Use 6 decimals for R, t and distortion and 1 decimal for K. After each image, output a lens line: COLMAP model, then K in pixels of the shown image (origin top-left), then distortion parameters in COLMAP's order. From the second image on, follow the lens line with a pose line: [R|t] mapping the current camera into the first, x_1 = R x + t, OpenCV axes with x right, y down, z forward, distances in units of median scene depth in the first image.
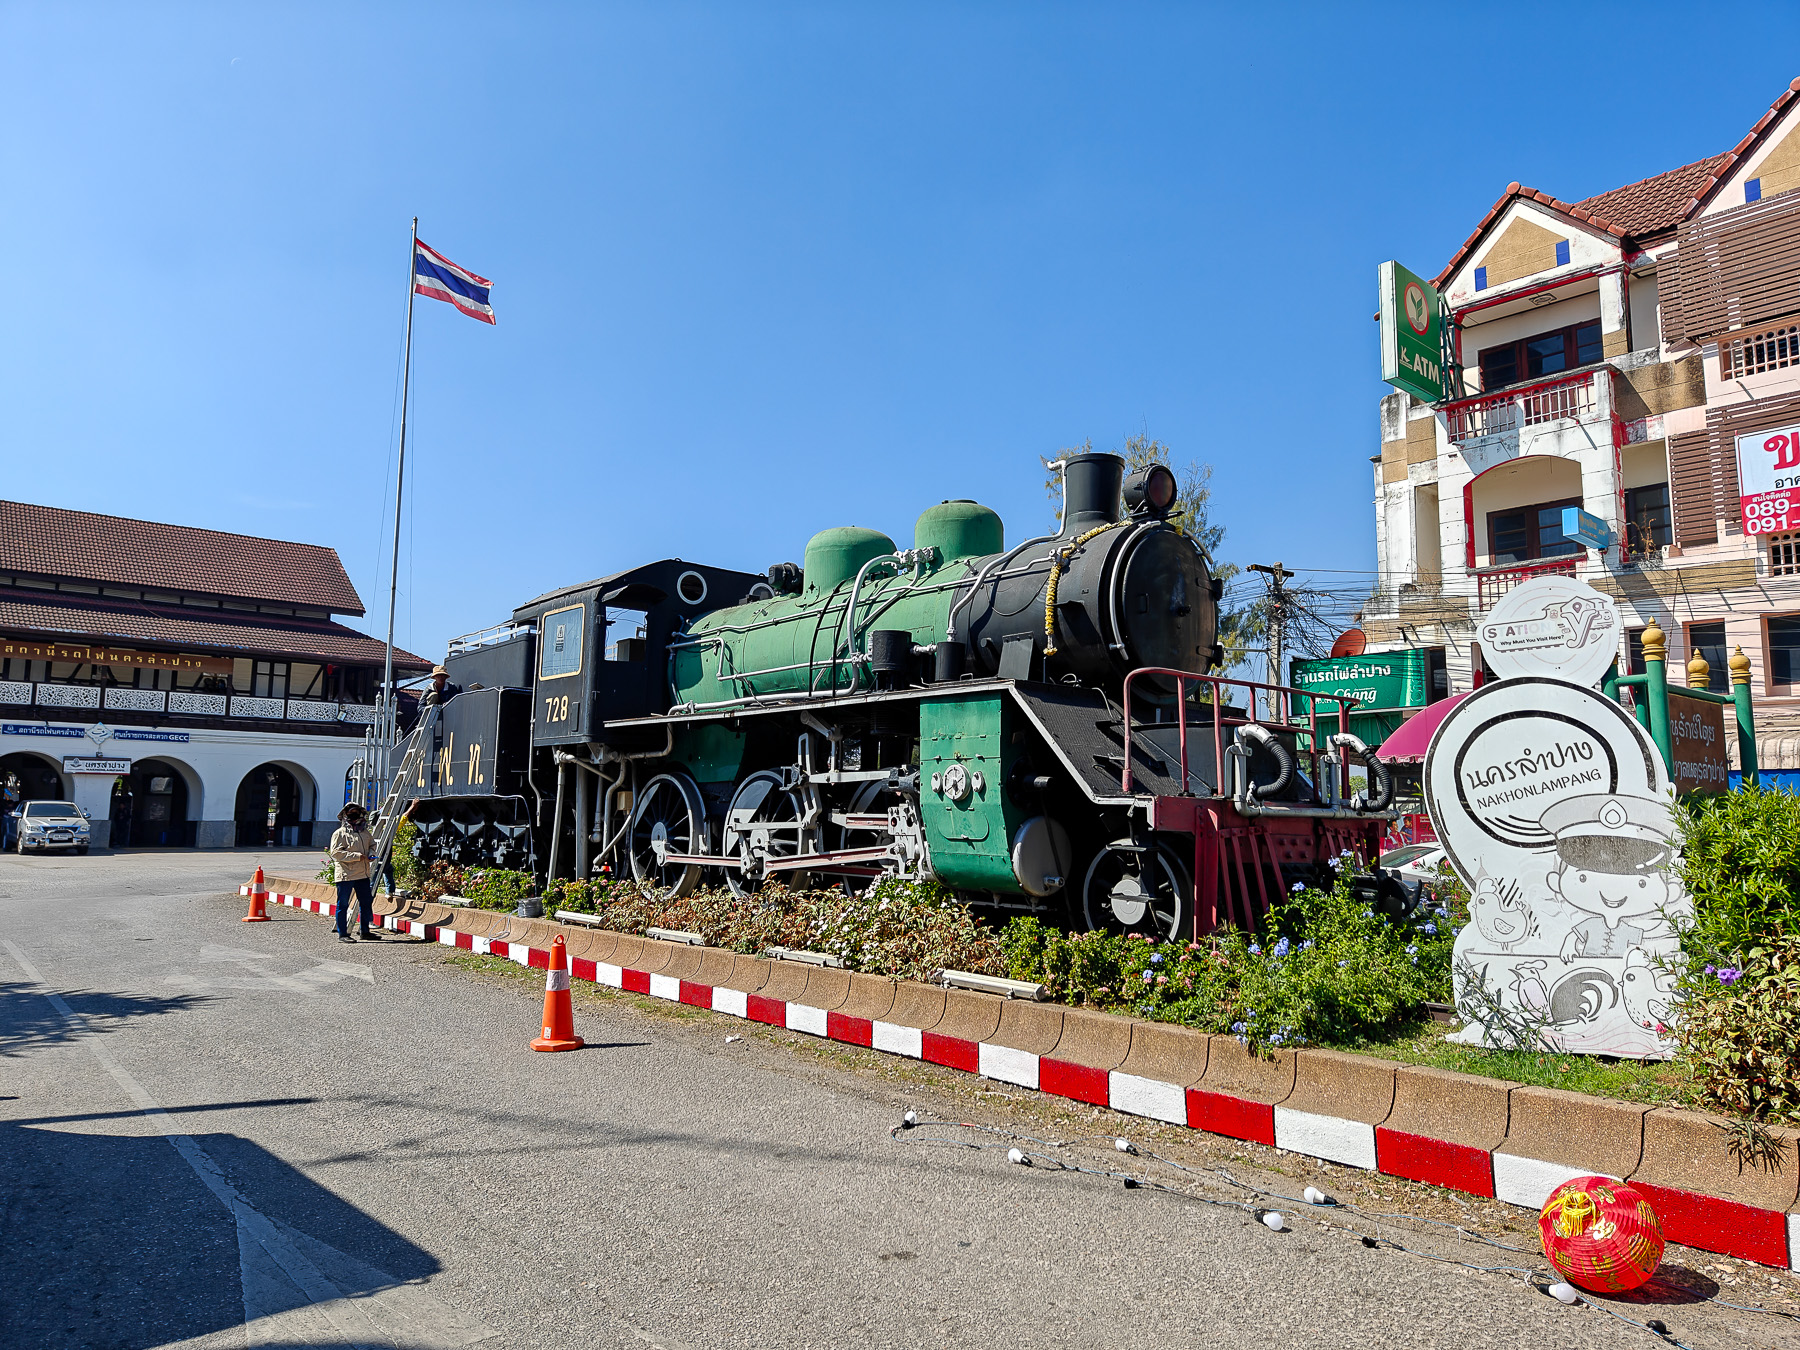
lens RADIAL K [[1229.7, 0, 900.0], [0, 1229.7, 675.0], [0, 0, 1]] dist [0.138978, -0.181842]
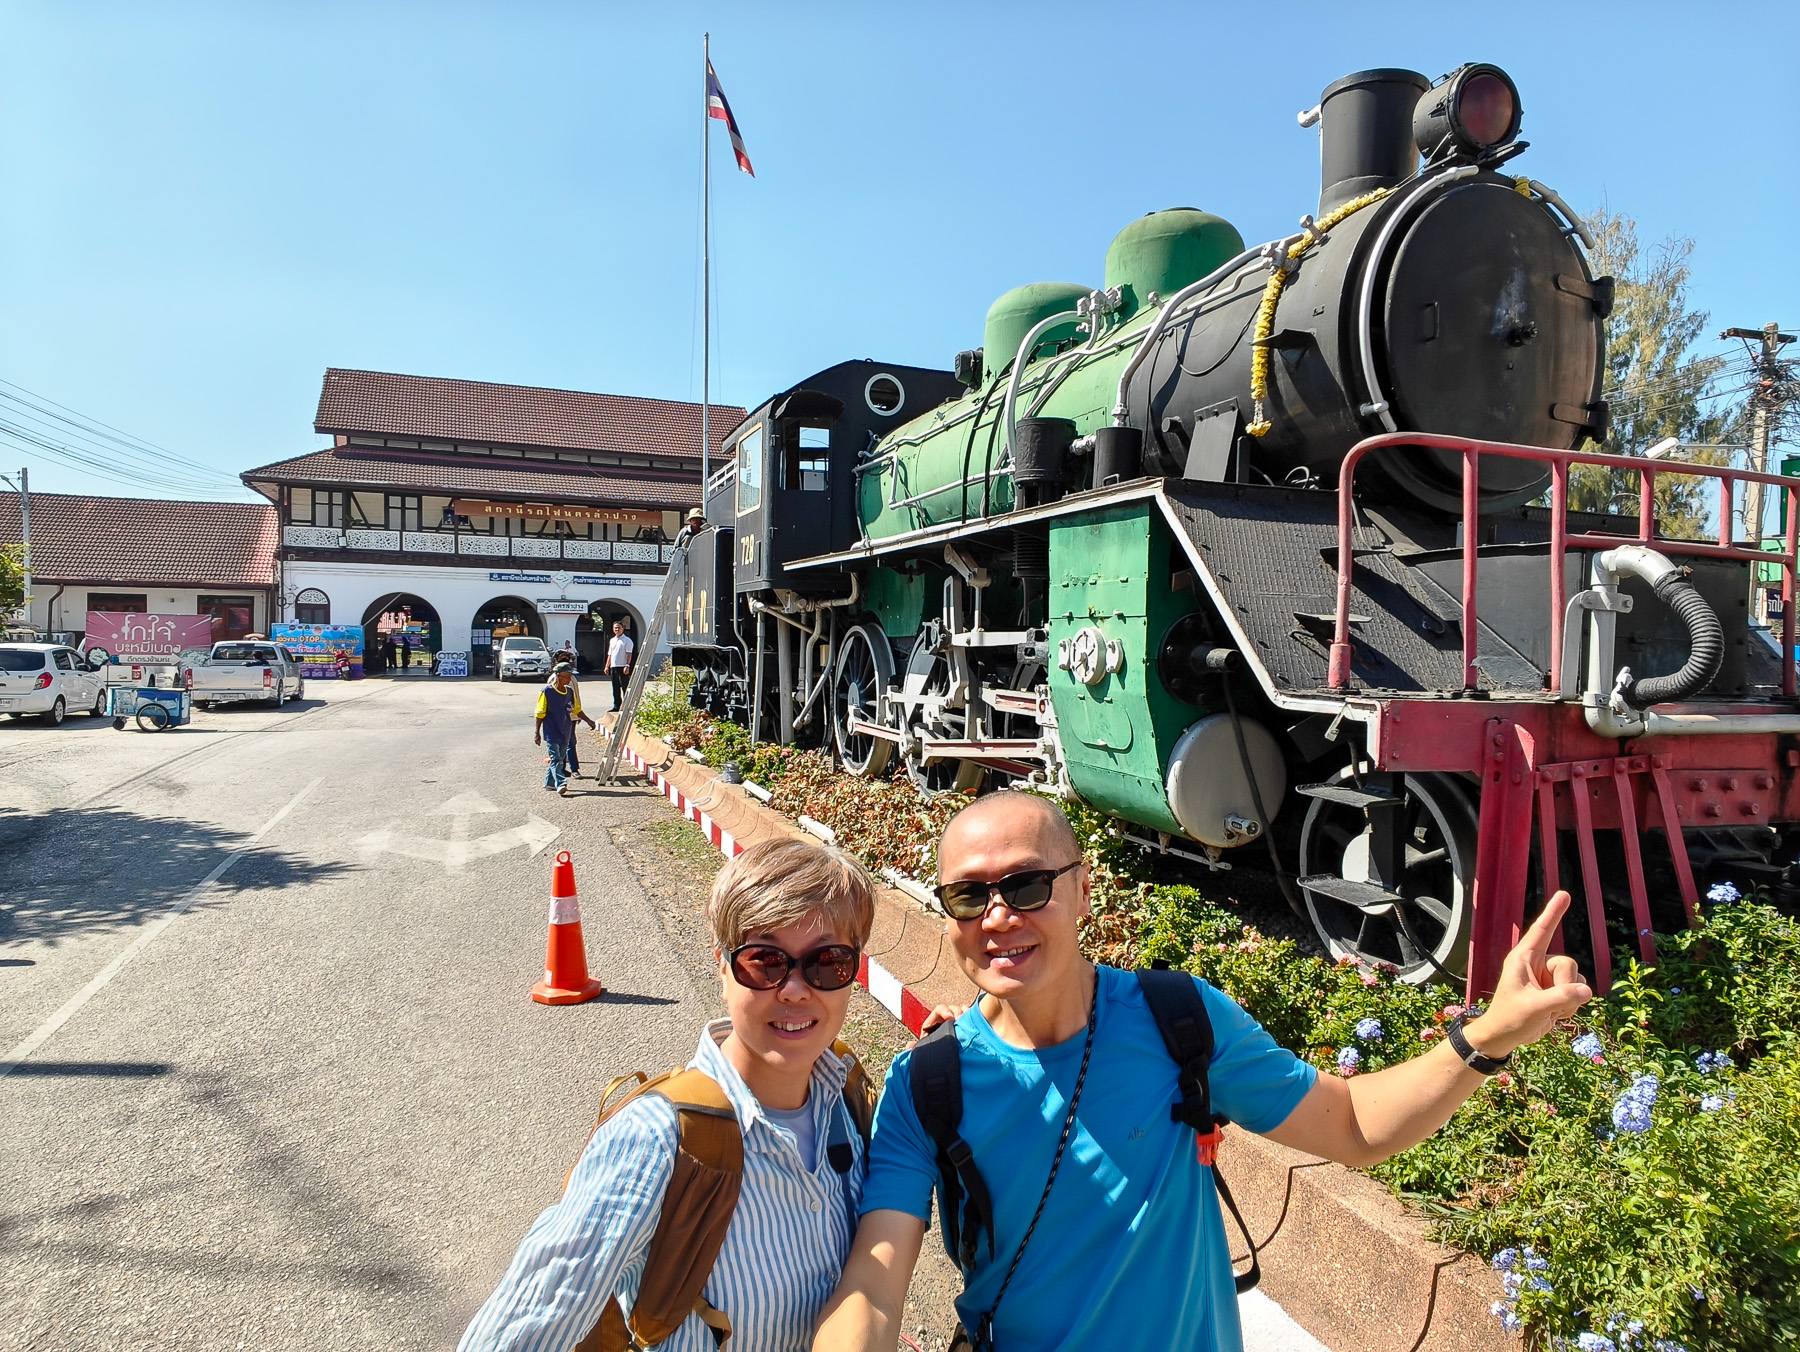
lens RADIAL K [[1161.3, 0, 900.0], [0, 1161.3, 676.0], [0, 0, 1]] dist [0.037122, -0.028623]
pose [[0.942086, 0.013156, -0.335113, 0.128552], [0.032855, 0.990803, 0.131262, 0.015834], [0.333758, -0.134670, 0.932990, 0.364984]]
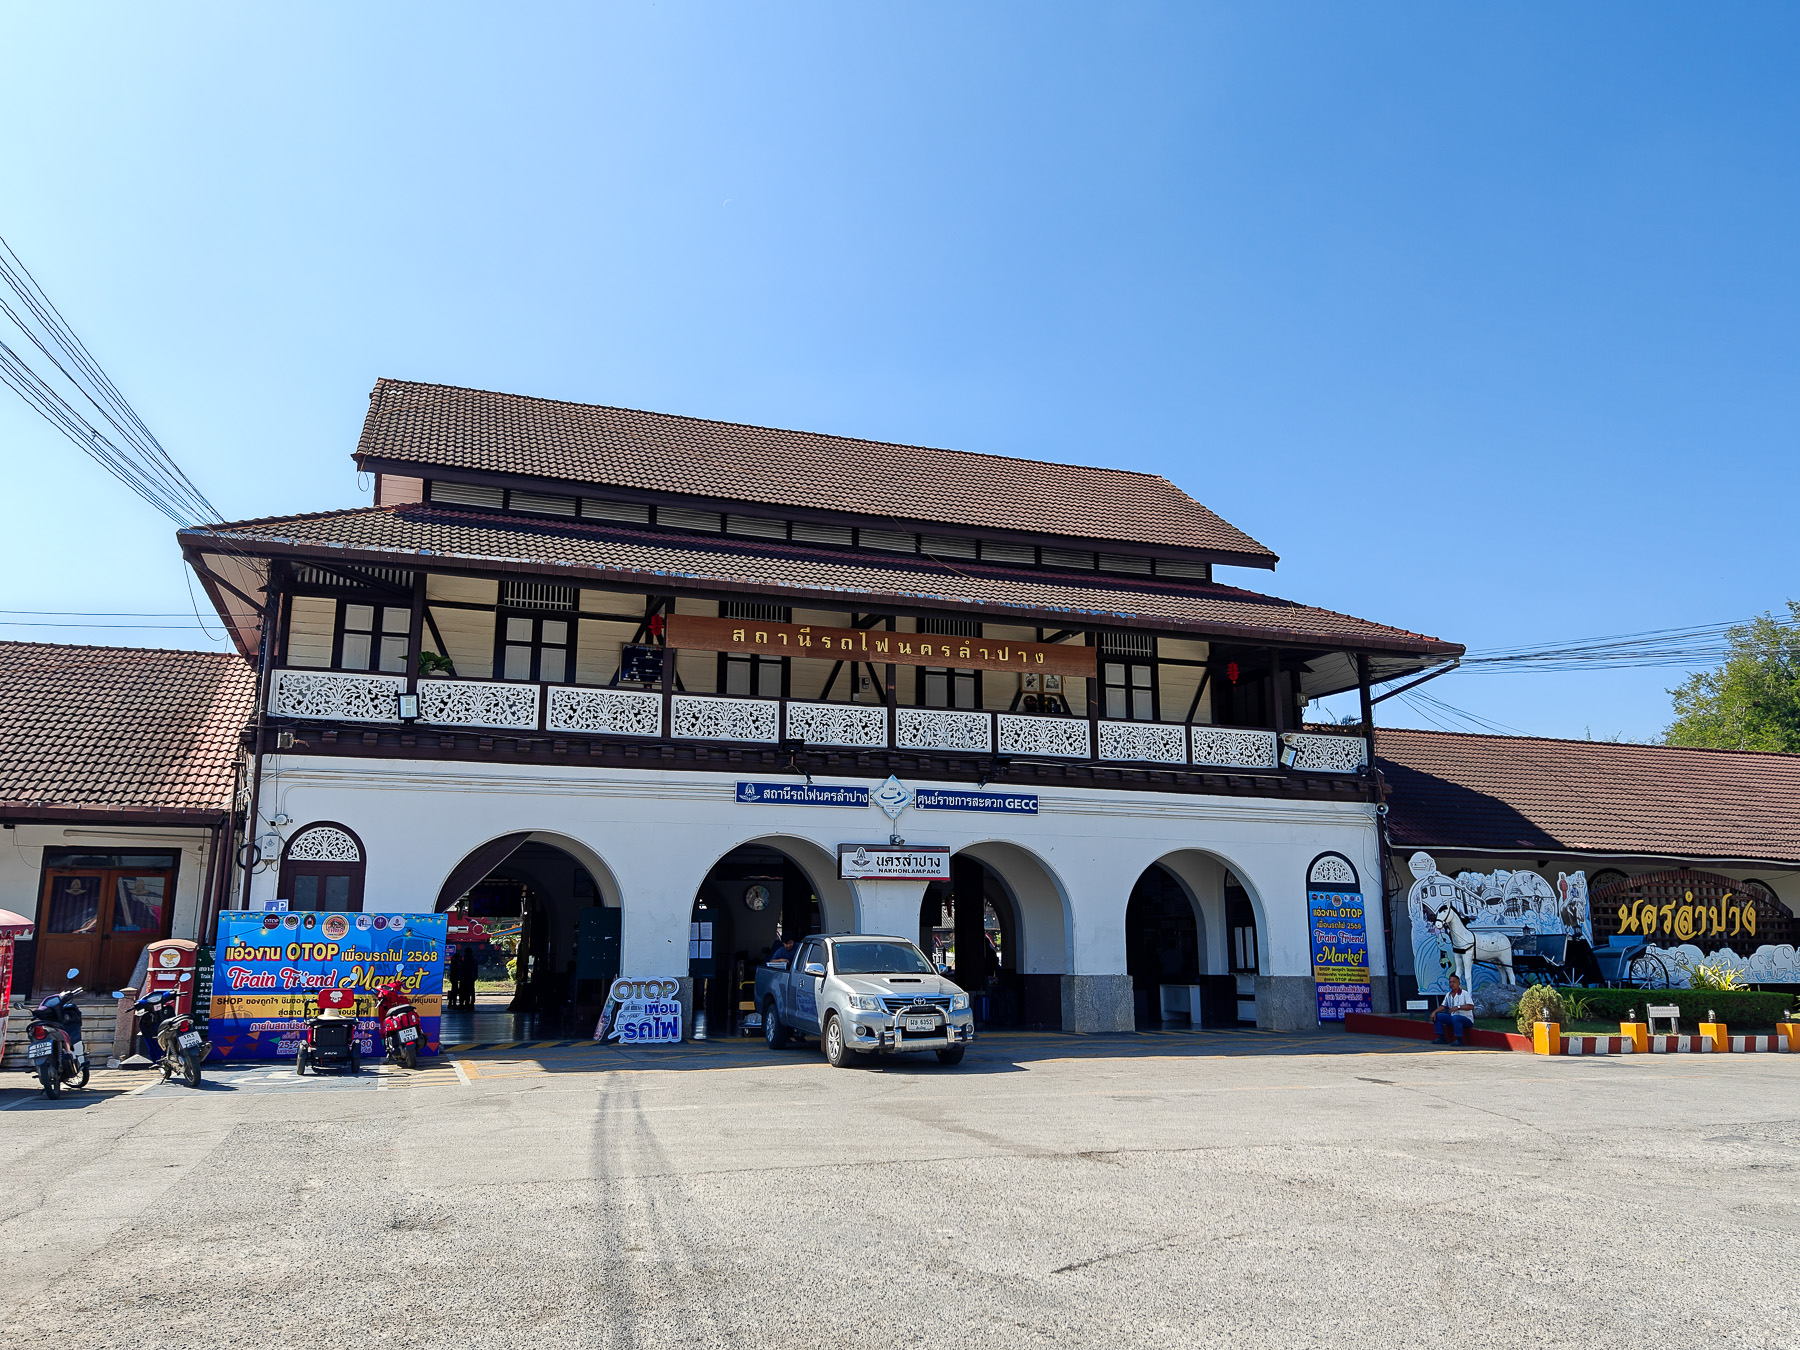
lens RADIAL K [[1354.3, 0, 900.0], [0, 1354.3, 675.0], [0, 0, 1]] dist [0.007640, -0.001567]
pose [[0.933033, -0.080168, -0.350746, -2.021415], [0.051086, 0.994502, -0.091411, 0.216836], [0.356146, 0.067371, 0.931998, 2.283012]]
